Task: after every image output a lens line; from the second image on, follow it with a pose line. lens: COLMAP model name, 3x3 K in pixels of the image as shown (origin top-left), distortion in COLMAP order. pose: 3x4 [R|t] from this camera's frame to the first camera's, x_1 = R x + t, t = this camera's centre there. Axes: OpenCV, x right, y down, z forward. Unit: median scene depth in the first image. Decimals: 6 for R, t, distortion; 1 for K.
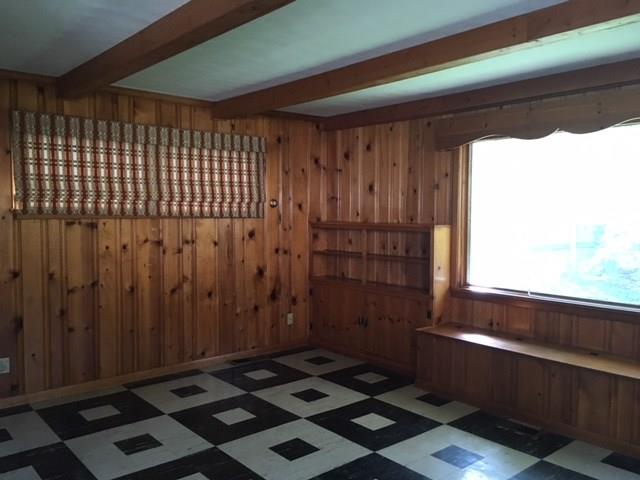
lens RADIAL K [[548.5, 0, 318.1], [0, 548.5, 240.6], [0, 0, 1]] dist [0.037566, -0.032587]
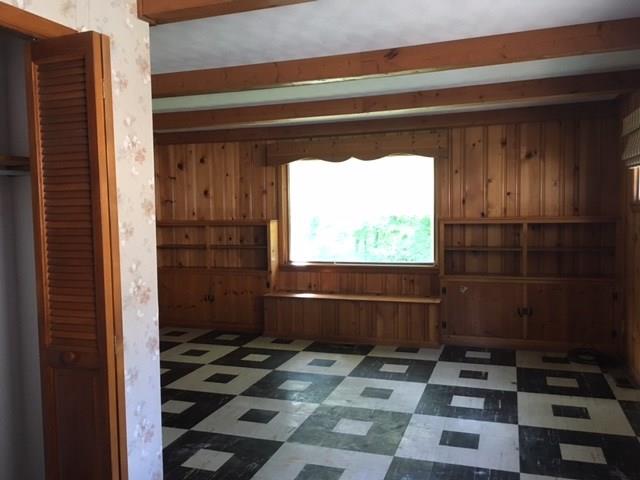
lens RADIAL K [[548.5, 0, 321.6], [0, 548.5, 240.1], [0, 0, 1]] dist [0.037566, -0.032587]
pose [[0.861820, -0.048002, 0.504937, -0.342800], [0.047723, 0.998769, 0.013495, 0.008895], [-0.504963, 0.012467, 0.863051, -0.240981]]
